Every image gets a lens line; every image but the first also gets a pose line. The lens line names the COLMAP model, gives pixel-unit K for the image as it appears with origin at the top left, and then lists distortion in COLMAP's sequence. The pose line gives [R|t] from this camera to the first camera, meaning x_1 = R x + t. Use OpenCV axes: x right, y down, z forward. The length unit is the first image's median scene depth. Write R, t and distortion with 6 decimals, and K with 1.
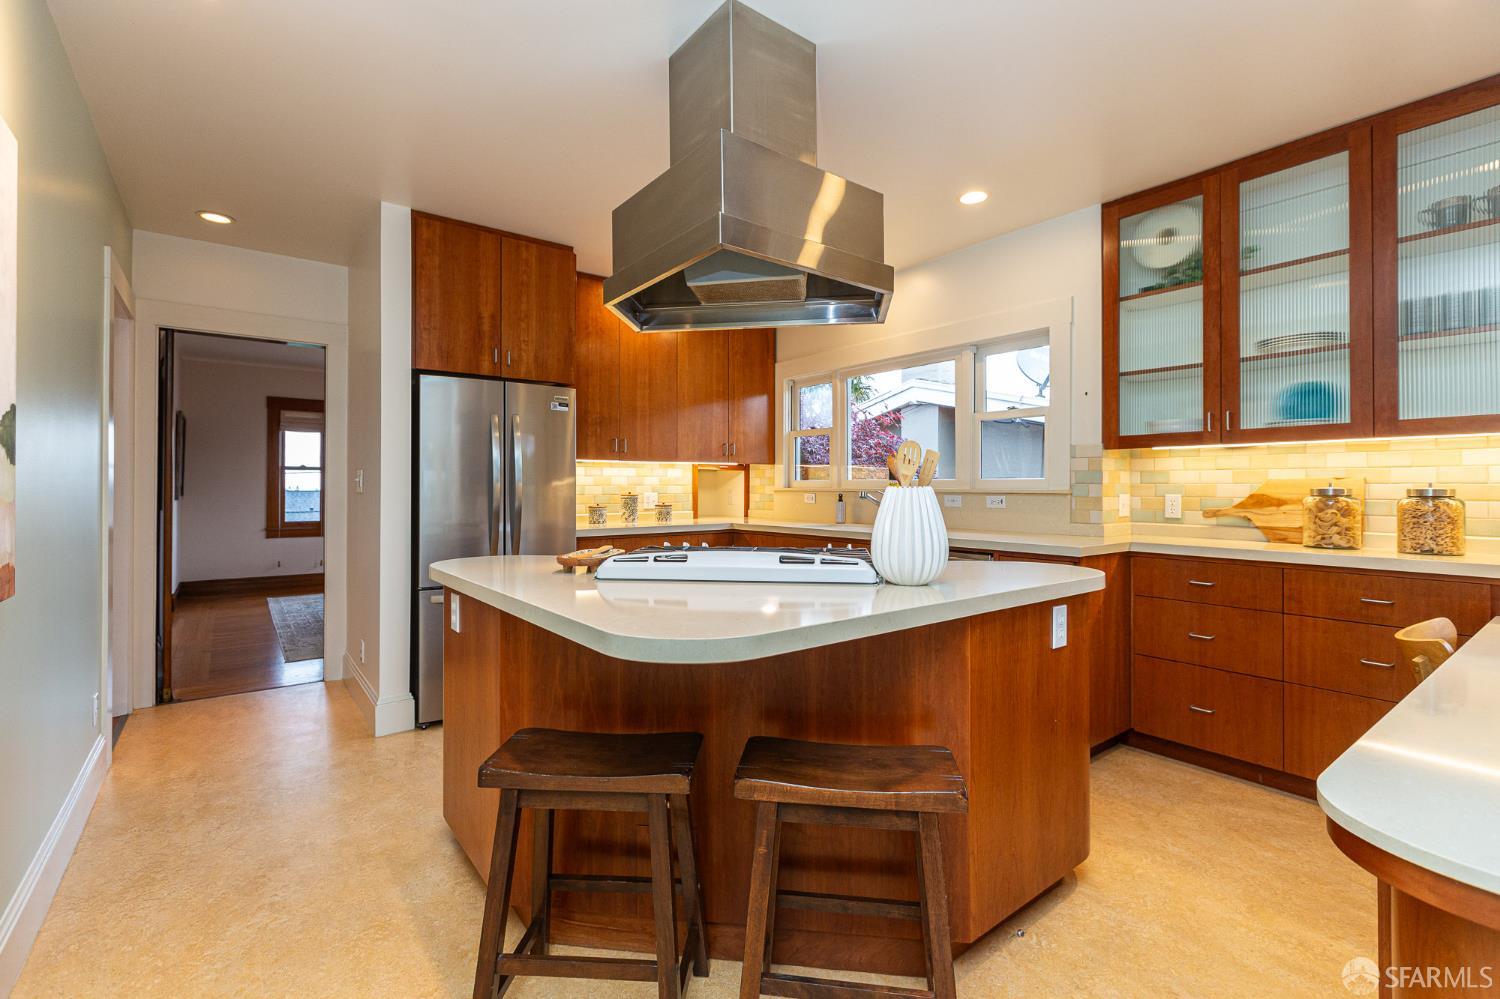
lens RADIAL K [[678.5, 0, 749.1], [0, 678.5, 488.4], [0, 0, 1]] dist [-0.001278, -0.000010]
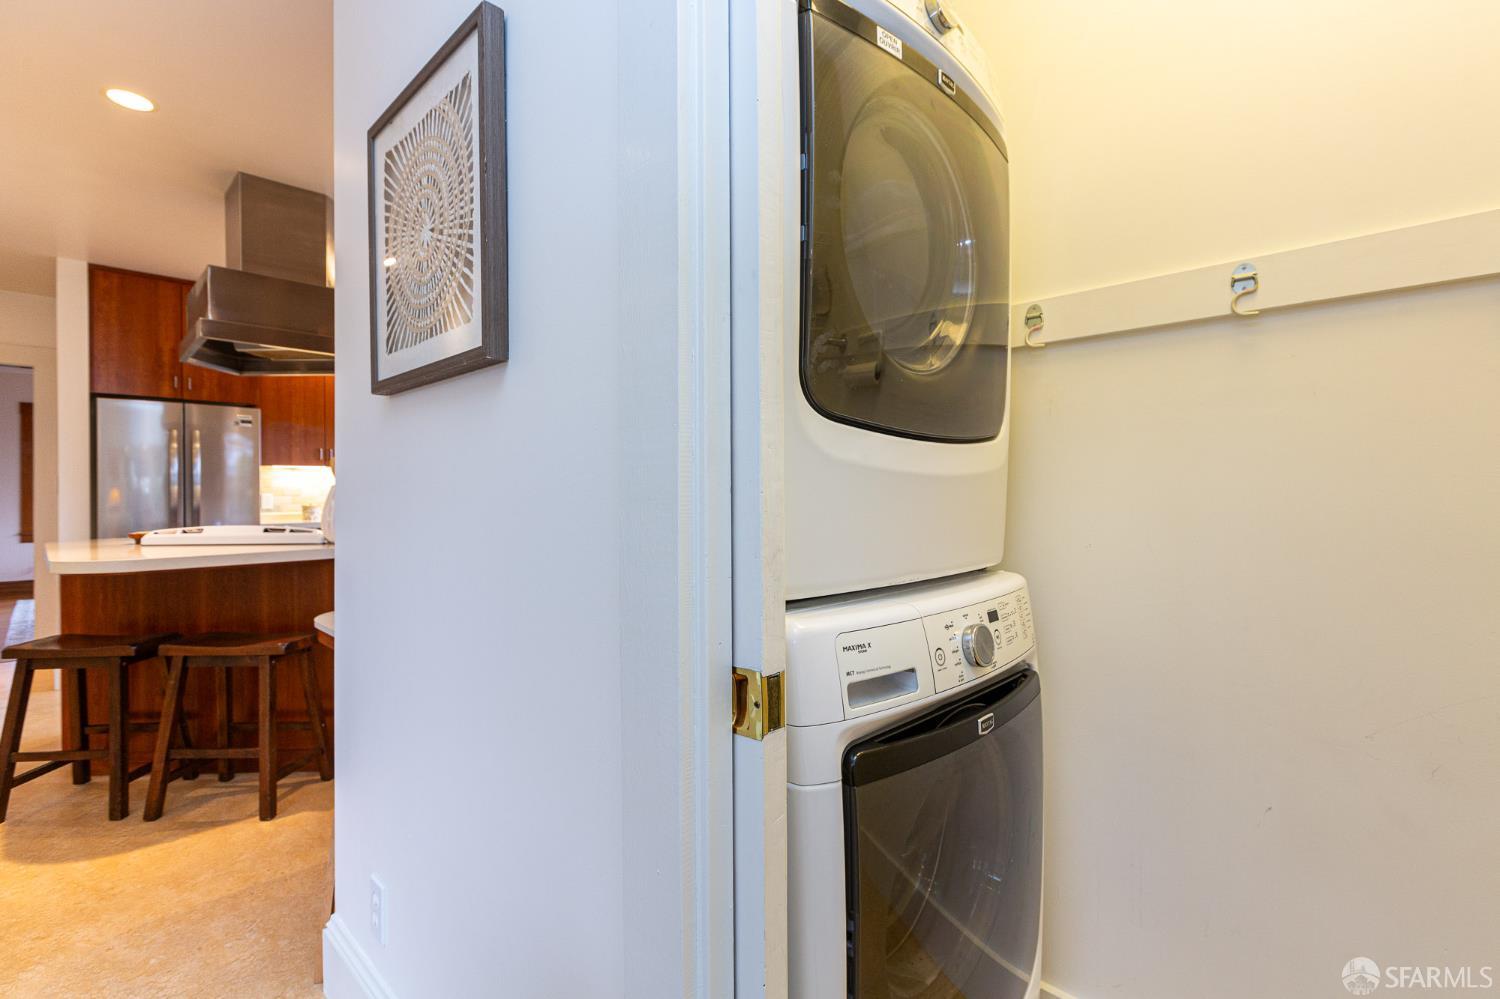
lens RADIAL K [[678.5, 0, 752.2], [0, 678.5, 490.7], [0, 0, 1]] dist [-0.001278, -0.000010]
pose [[0.986664, -0.005903, 0.162665, 0.905271], [0.006360, 0.999977, -0.002288, 0.022188], [-0.162648, 0.003292, 0.986679, -0.756526]]
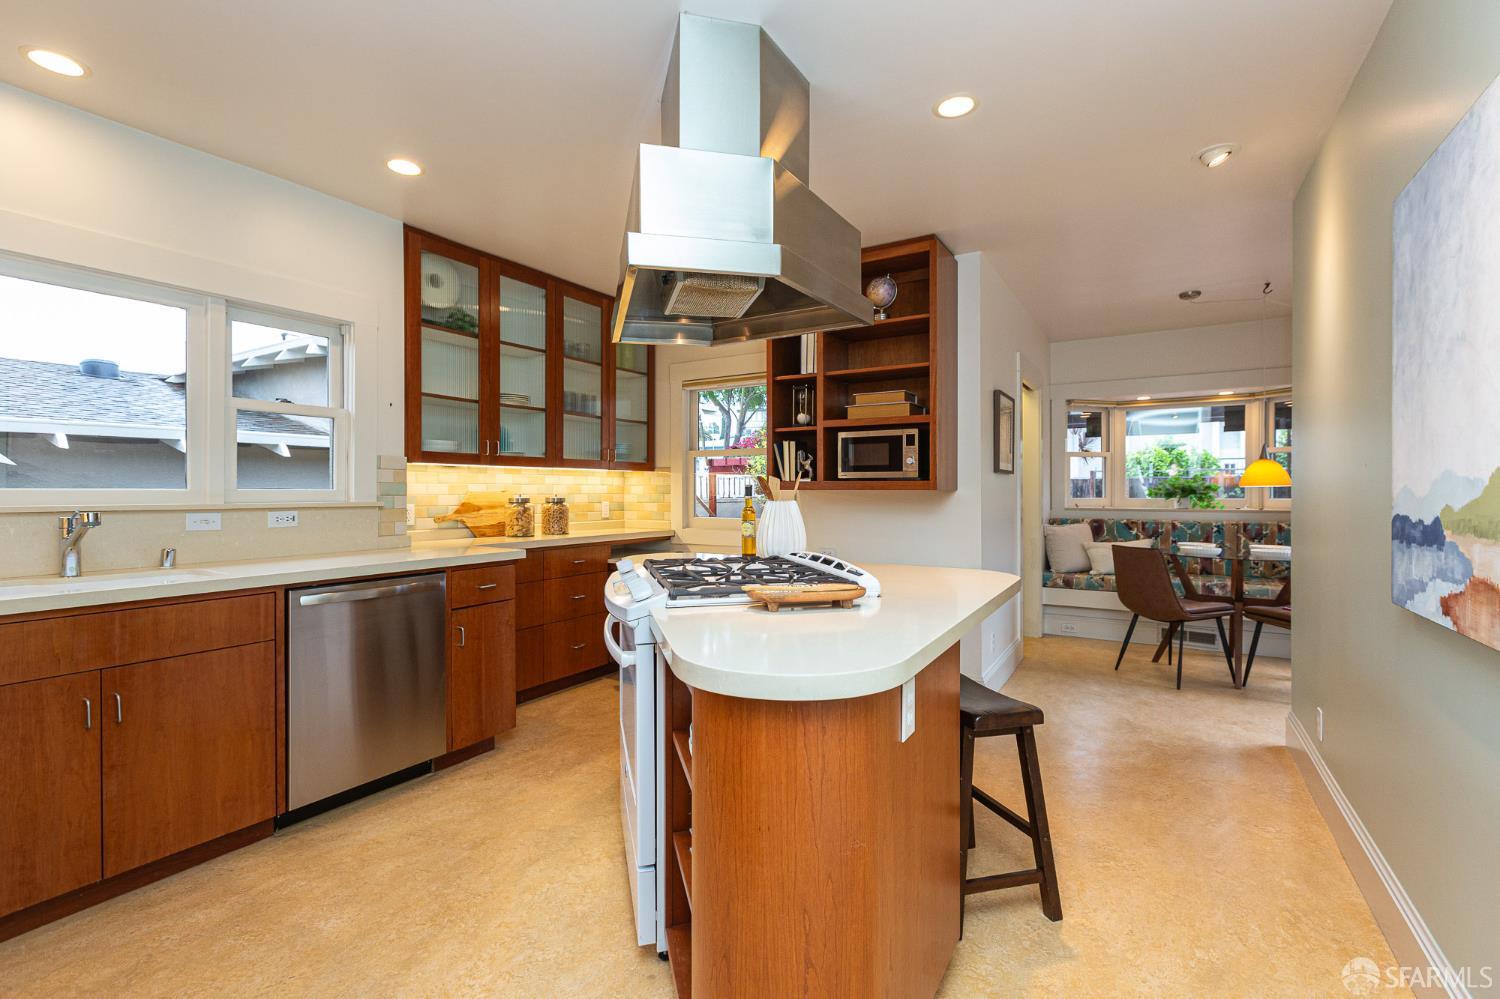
lens RADIAL K [[678.5, 0, 757.0], [0, 678.5, 492.8], [0, 0, 1]] dist [-0.001278, -0.000010]
pose [[-0.361066, -0.004559, 0.932529, -0.552538], [0.003328, 0.999975, 0.006177, -0.013548], [-0.932534, 0.005334, -0.361042, 0.755388]]
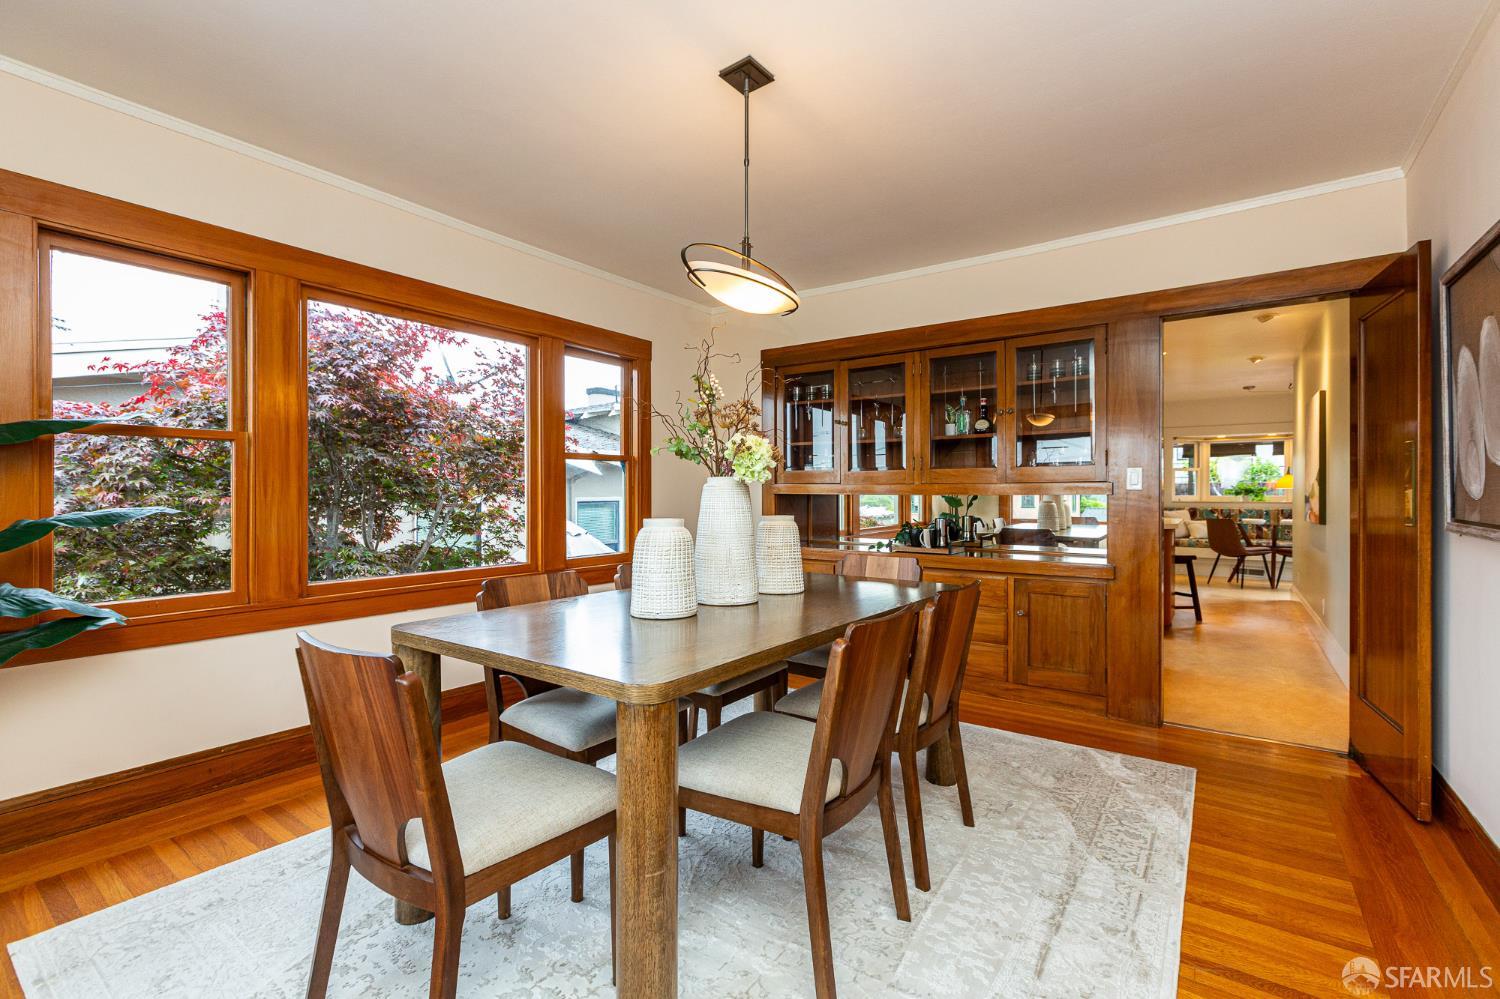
lens RADIAL K [[678.5, 0, 750.5], [0, 678.5, 493.5], [0, 0, 1]] dist [-0.001278, -0.000010]
pose [[-0.291816, -0.007731, 0.956443, -0.907787], [-0.000832, 0.999969, 0.007829, -0.014208], [-0.956474, 0.001488, -0.291814, 1.225074]]
